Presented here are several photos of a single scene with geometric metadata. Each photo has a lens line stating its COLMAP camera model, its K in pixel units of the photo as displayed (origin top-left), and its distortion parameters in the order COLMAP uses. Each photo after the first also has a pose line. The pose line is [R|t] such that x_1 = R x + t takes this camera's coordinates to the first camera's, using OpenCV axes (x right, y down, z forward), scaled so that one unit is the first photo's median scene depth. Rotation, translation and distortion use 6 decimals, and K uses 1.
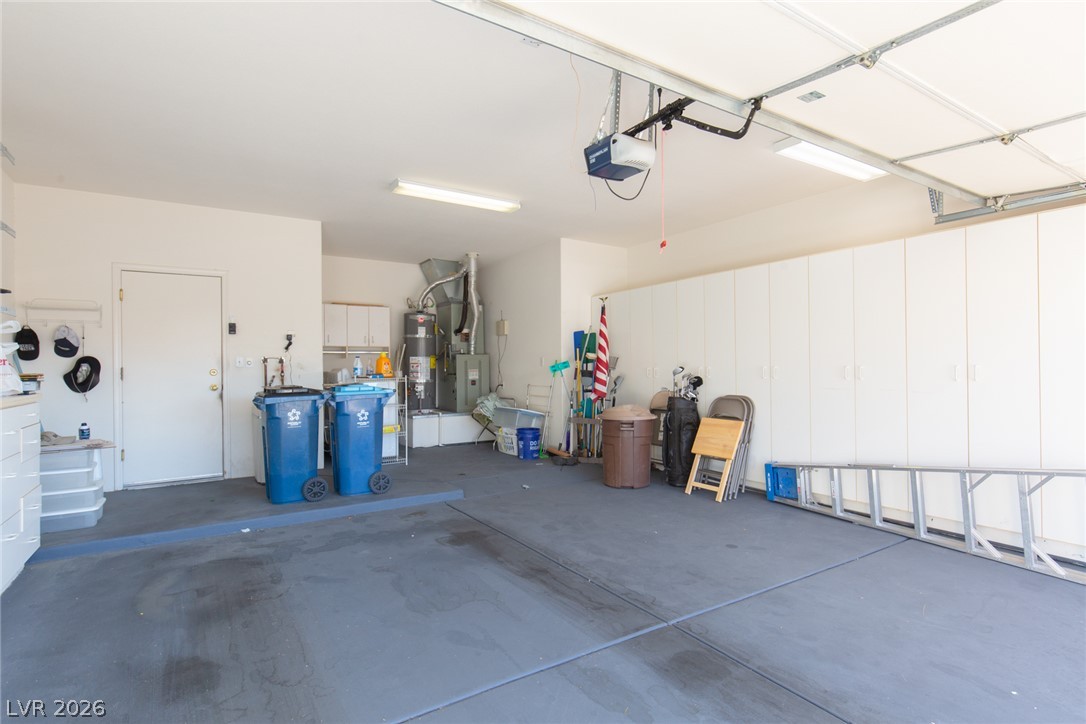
lens RADIAL K [[550.0, 0, 541.6], [0, 550.0, 363.1], [0, 0, 1]] dist [0.002481, -0.000137]
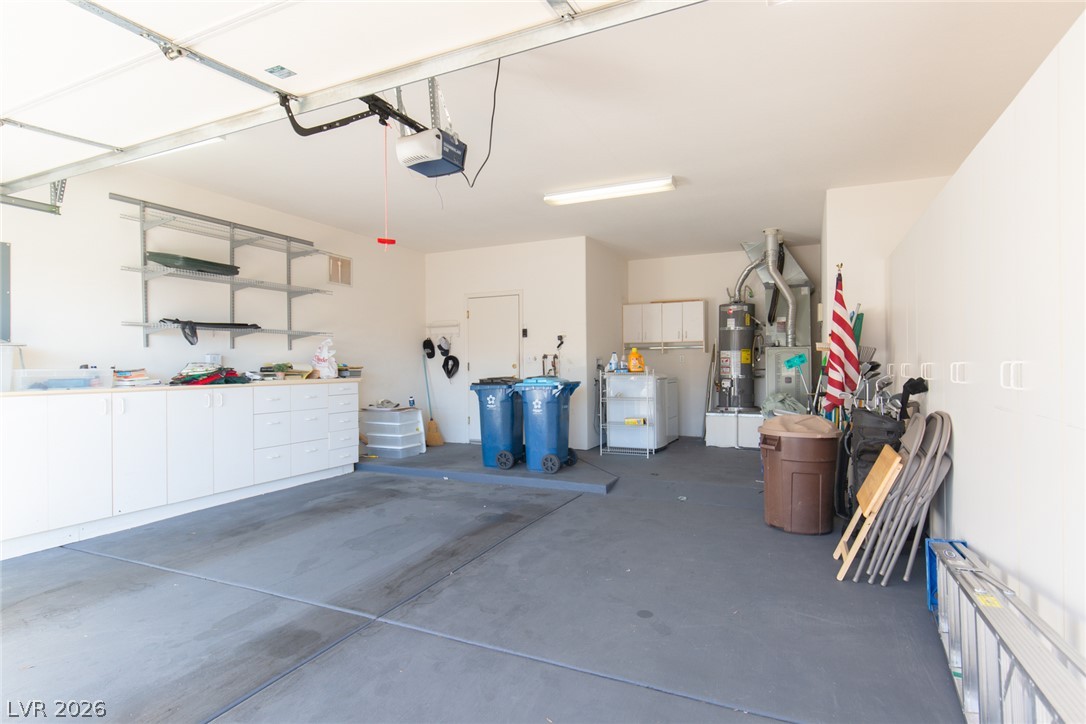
lens RADIAL K [[550.0, 0, 541.6], [0, 550.0, 363.1], [0, 0, 1]] dist [0.002481, -0.000137]
pose [[0.537696, 0.001715, -0.843137, 0.672389], [0.008822, 0.999932, 0.007659, -0.000441], [0.843092, -0.011557, 0.537645, 0.387544]]
